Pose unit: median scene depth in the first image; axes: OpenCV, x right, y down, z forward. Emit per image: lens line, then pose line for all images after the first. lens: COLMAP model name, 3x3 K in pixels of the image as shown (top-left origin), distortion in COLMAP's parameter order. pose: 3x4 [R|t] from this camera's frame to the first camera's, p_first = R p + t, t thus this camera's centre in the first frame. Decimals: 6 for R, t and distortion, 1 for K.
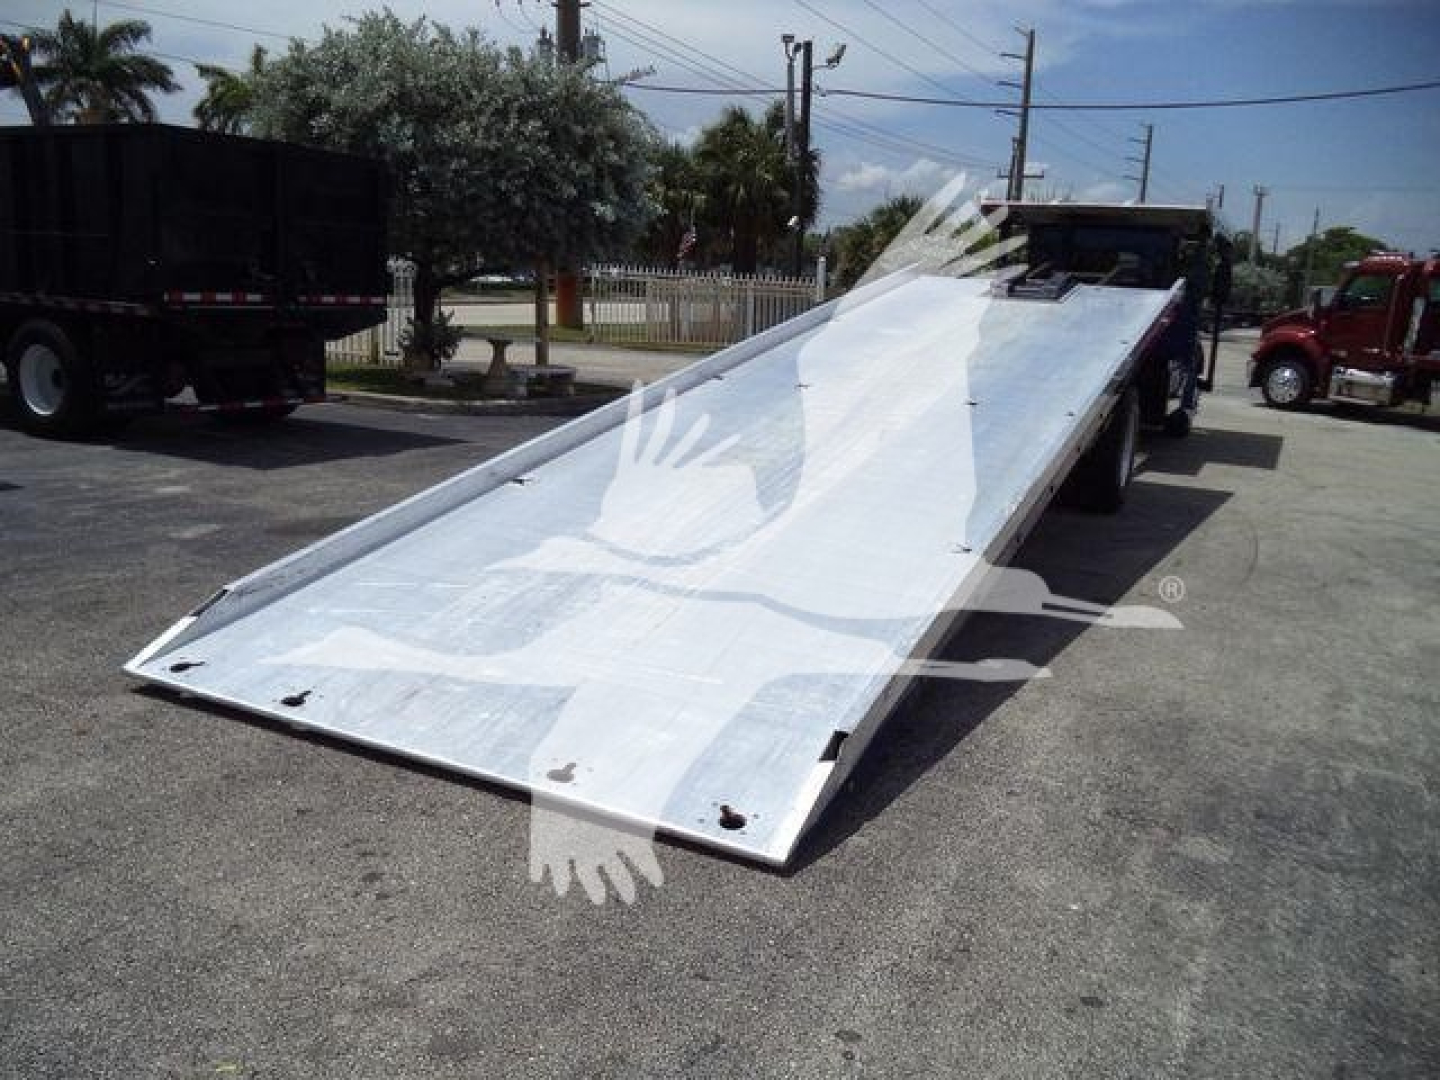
lens RADIAL K [[1190.2, 0, 745.4], [0, 1190.2, 538.4], [0, 0, 1]] dist [-0.005731, -0.009574]
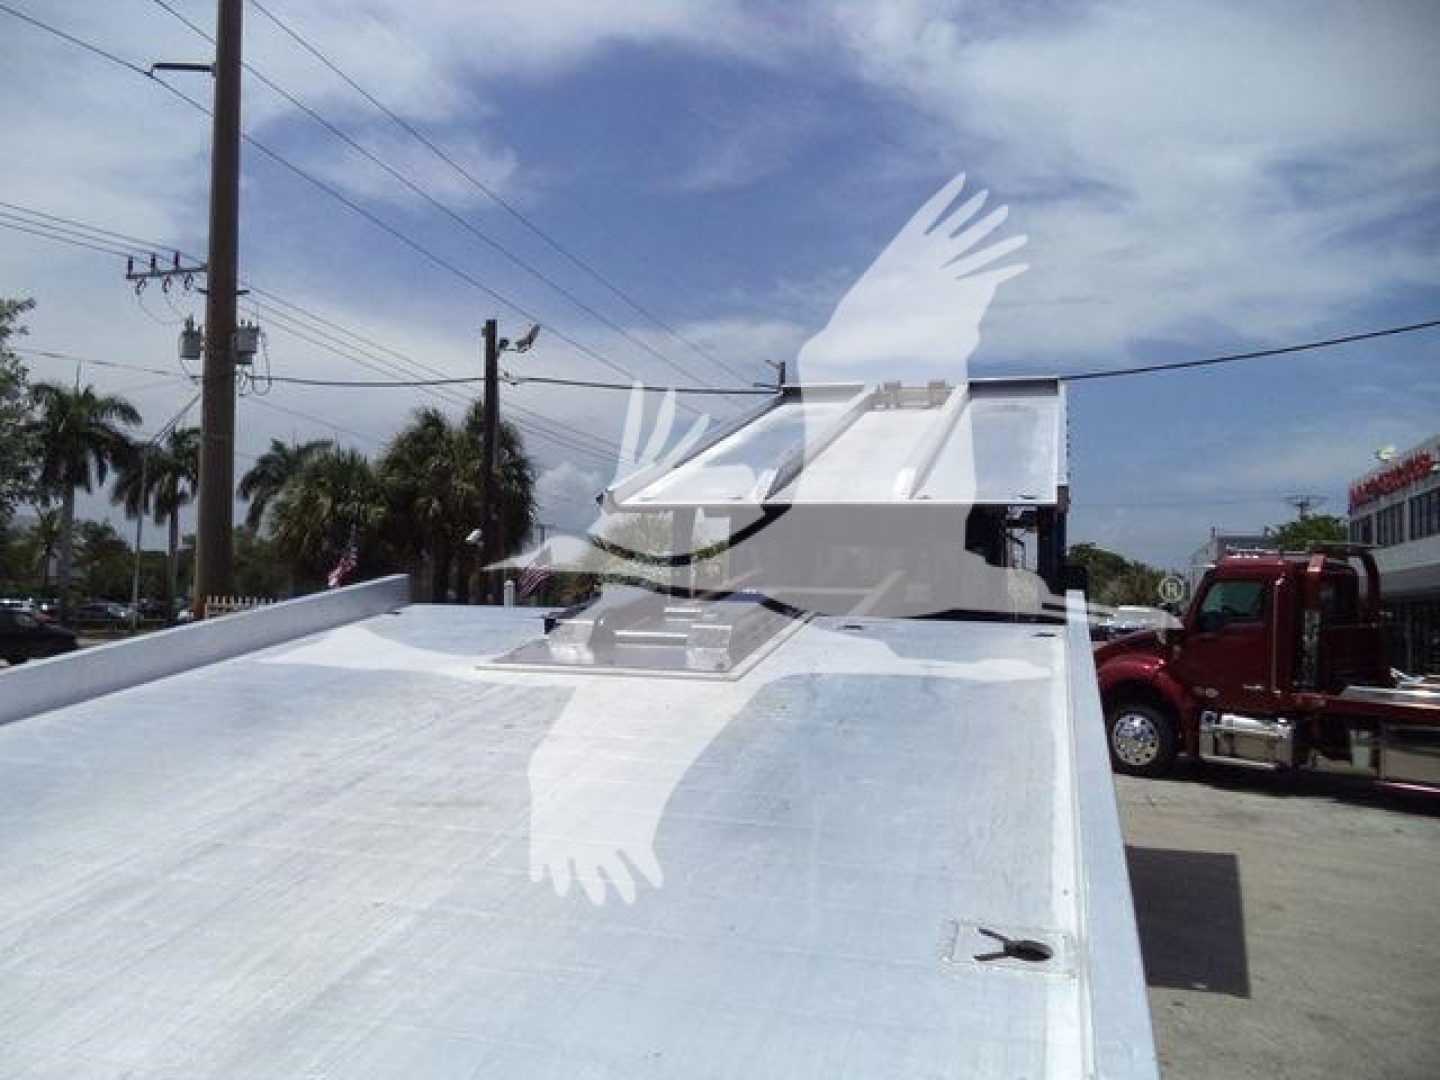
lens RADIAL K [[1169.0, 0, 742.0], [0, 1169.0, 521.8], [0, 0, 1]] dist [-0.009645, 0.001206]
pose [[0.984417, -0.015404, 0.175171, 0.161216], [0.063941, 0.959324, -0.274973, -0.114356], [-0.163810, 0.281888, 0.945360, 0.522675]]
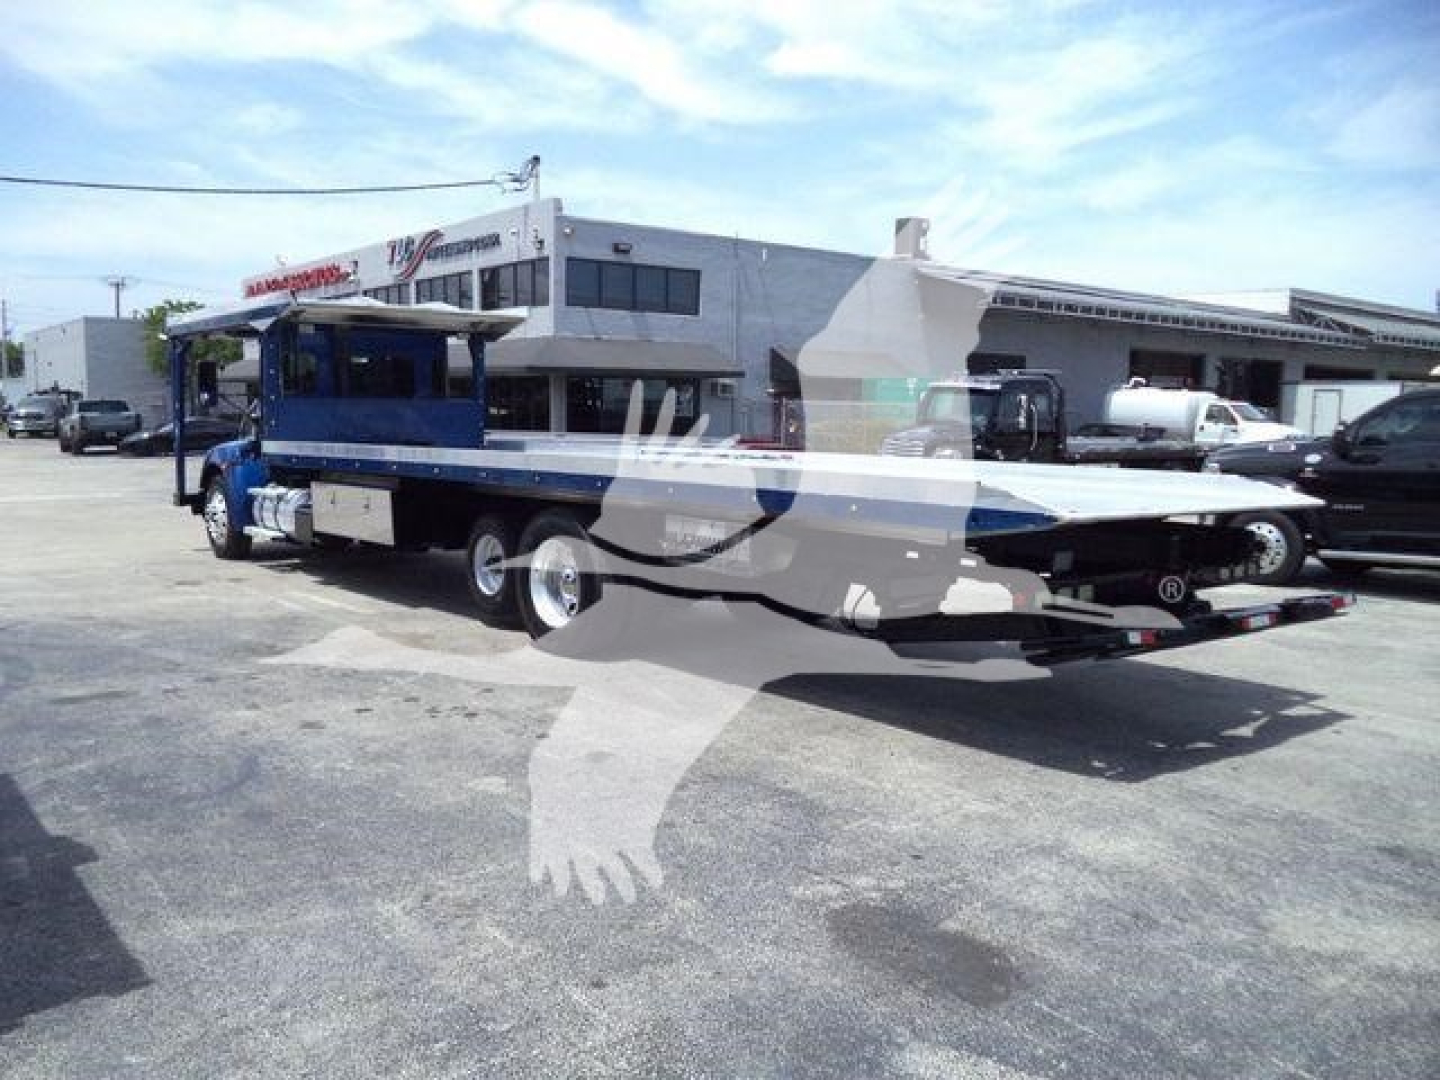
lens RADIAL K [[1165.1, 0, 720.0], [0, 1165.1, 540.0], [0, 0, 1]] dist [-0.030694, -0.004543]
pose [[0.408820, -0.151137, 0.900013, -0.414889], [0.205398, 0.976127, 0.070619, -0.119466], [-0.889201, 0.155991, 0.430103, 0.431571]]
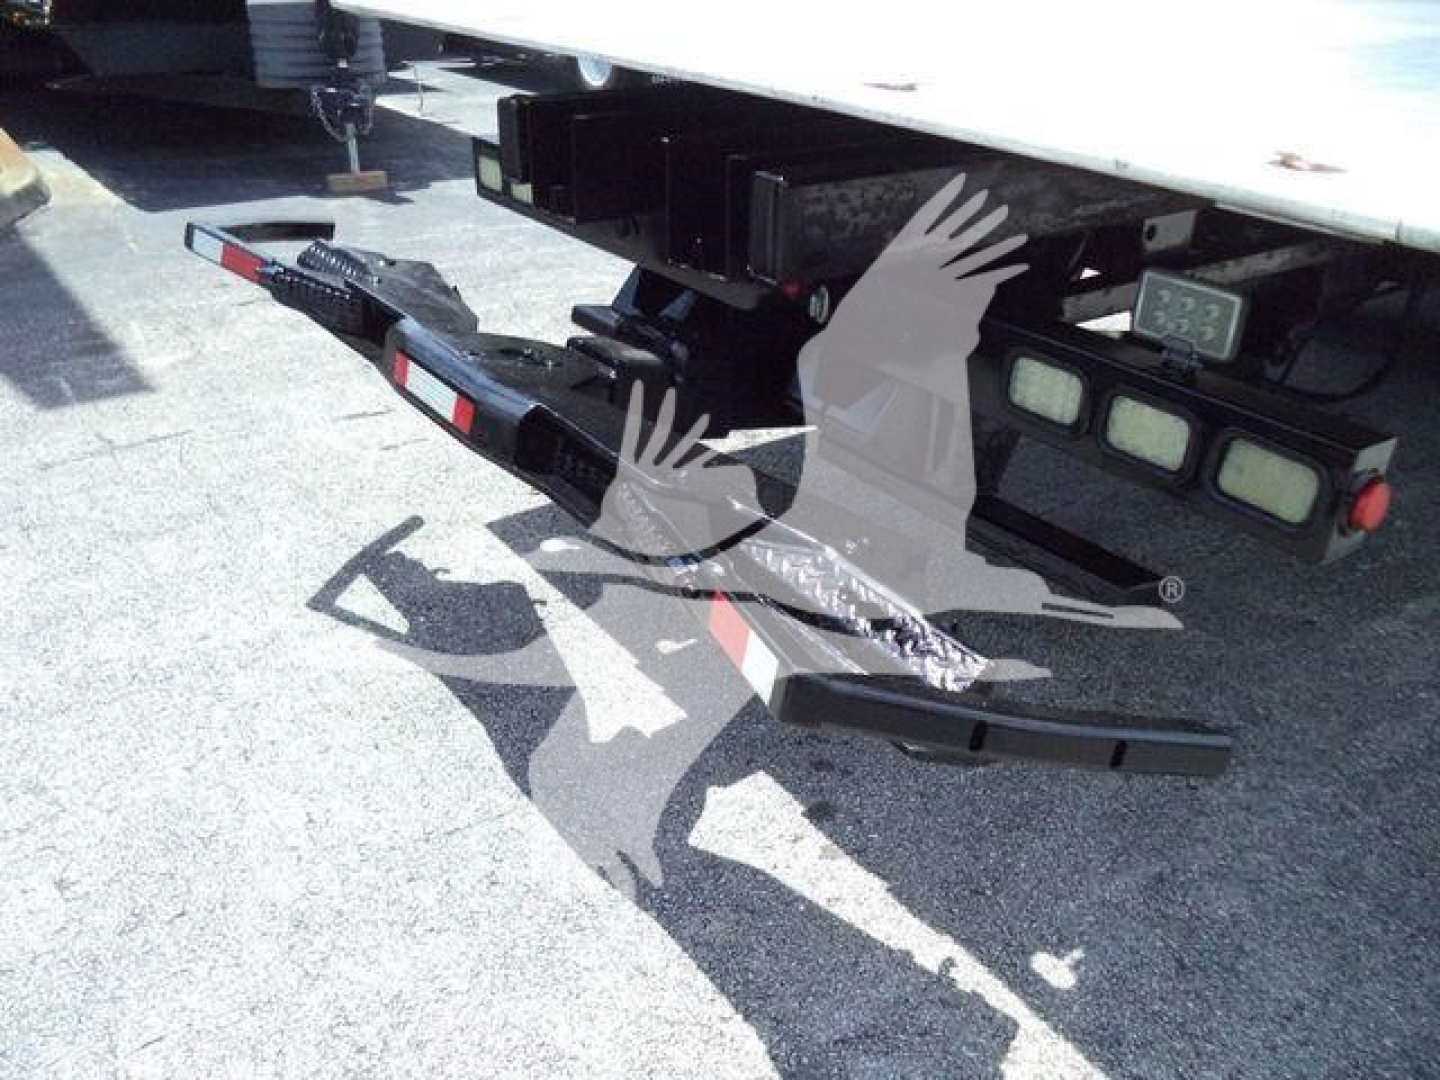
lens RADIAL K [[1164.8, 0, 732.0], [0, 1164.8, 542.8], [0, 0, 1]] dist [-0.025234, -0.002423]
pose [[0.893061, 0.197310, -0.404365, -0.024781], [-0.087098, 0.957529, 0.274867, -0.011207], [0.441426, -0.210254, 0.872317, 0.088564]]
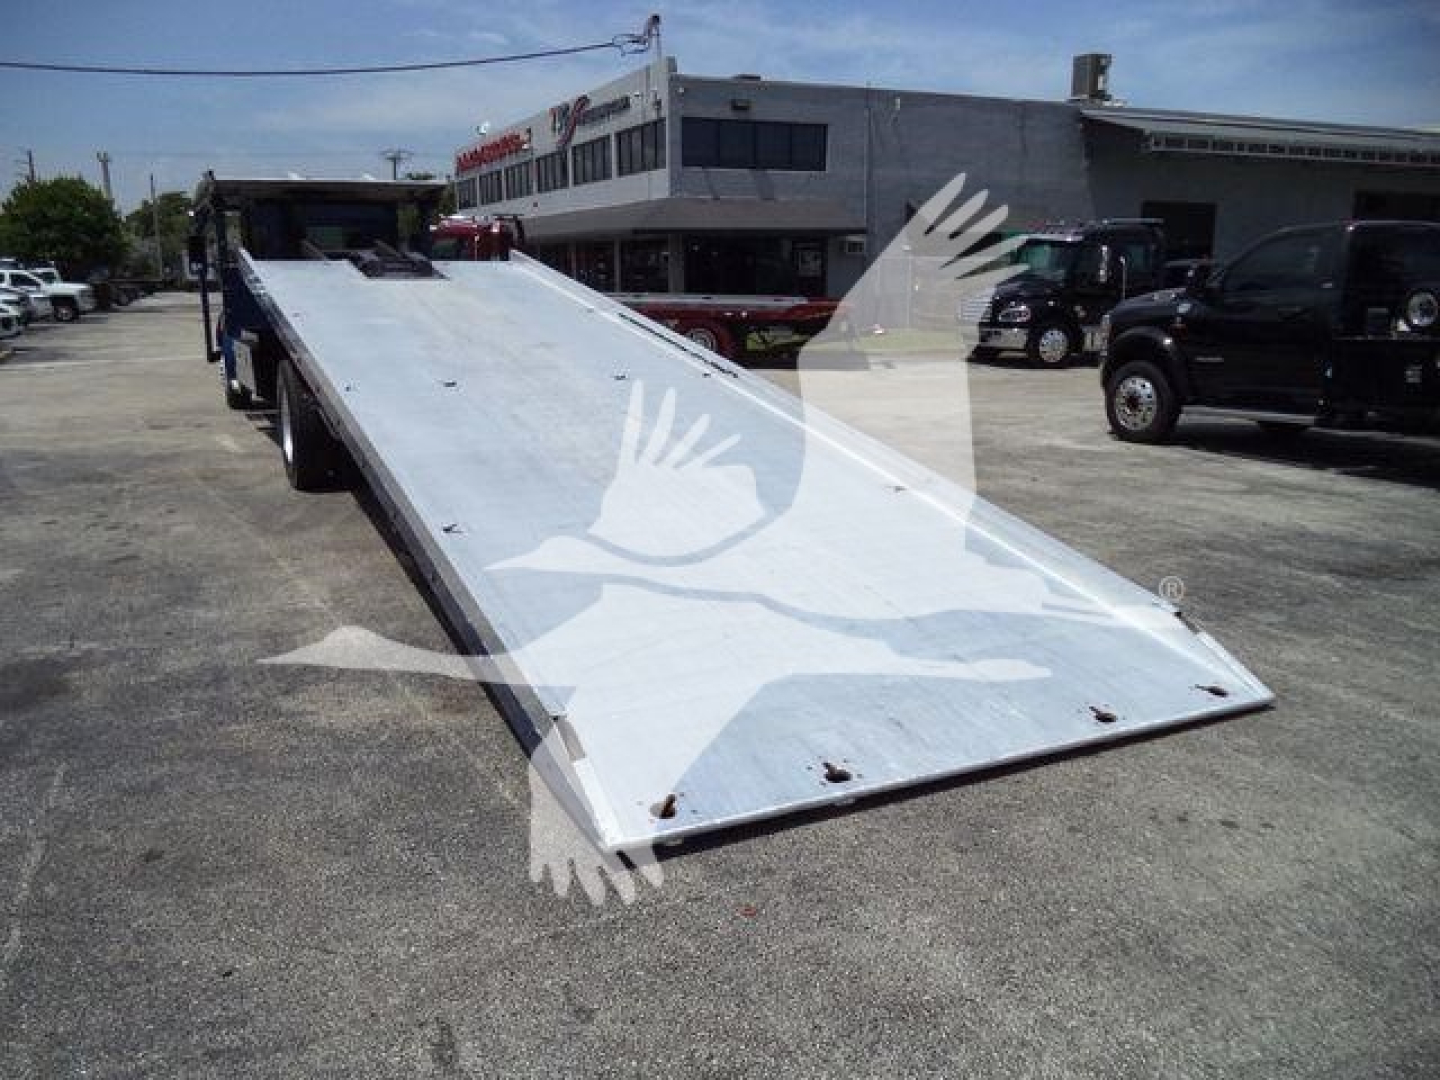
lens RADIAL K [[1164.8, 0, 732.0], [0, 1164.8, 542.8], [0, 0, 1]] dist [-0.025234, -0.002423]
pose [[0.611291, -0.238160, 0.754720, -0.299894], [0.208292, 0.968439, 0.136895, -0.048370], [-0.763503, 0.073519, 0.641605, 0.140371]]
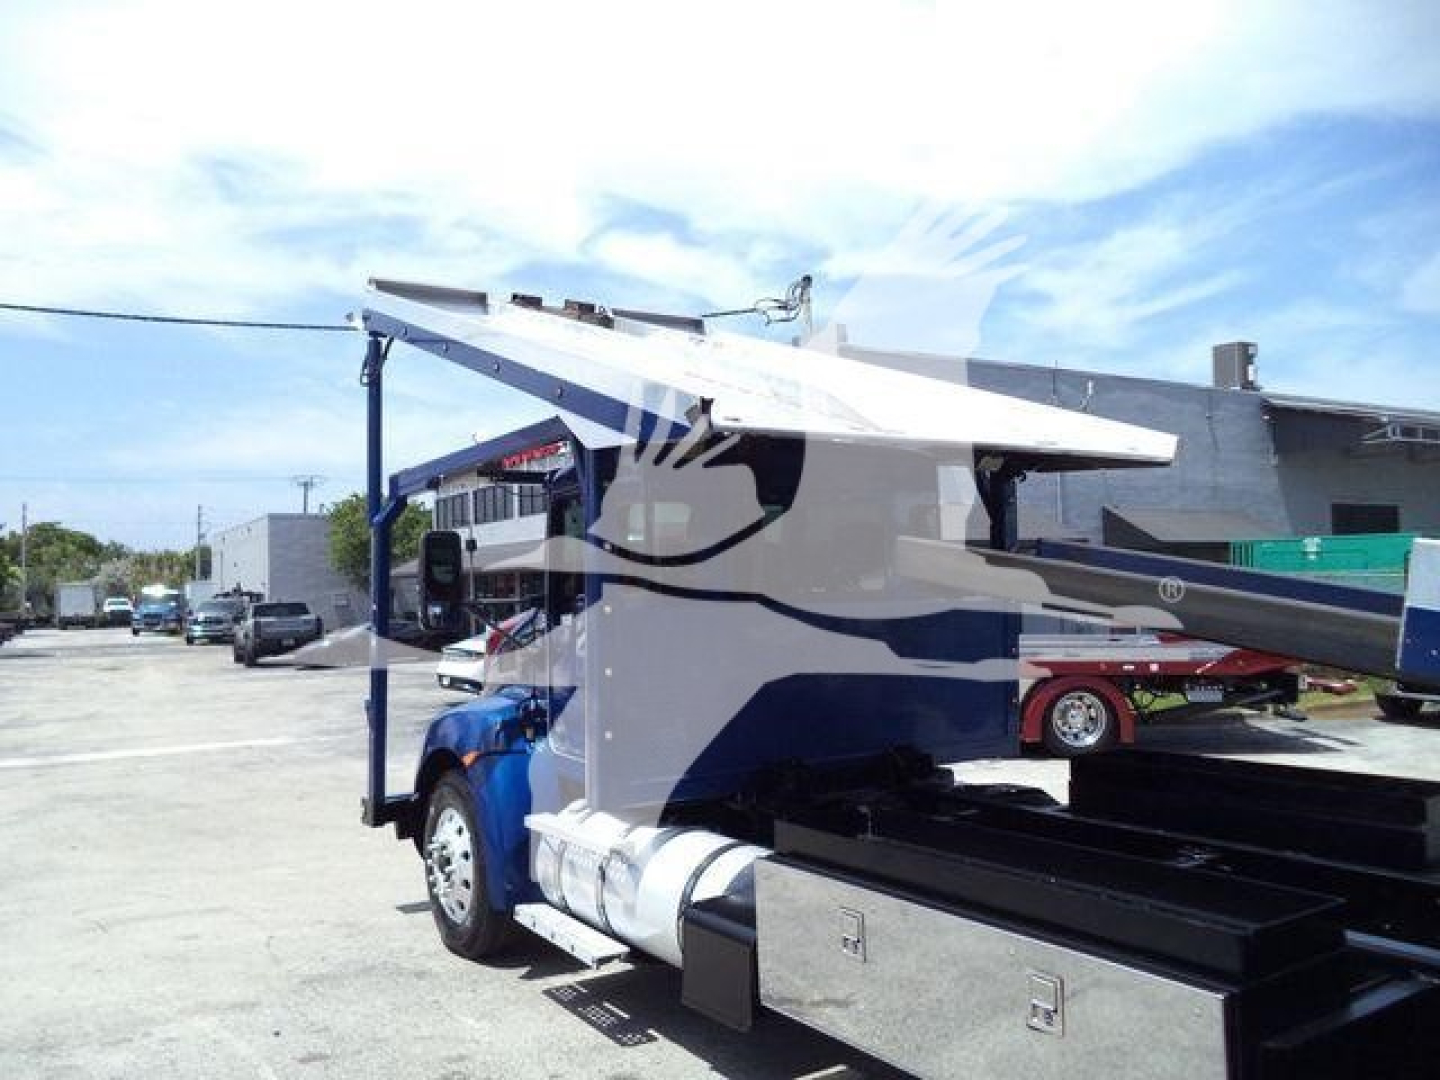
lens RADIAL K [[1164.8, 0, 732.0], [0, 1164.8, 542.8], [0, 0, 1]] dist [-0.025234, -0.002423]
pose [[0.518213, -0.034142, 0.854570, -0.052891], [0.236214, 0.966050, -0.104645, -0.200722], [-0.821984, 0.256090, 0.508684, 0.849958]]
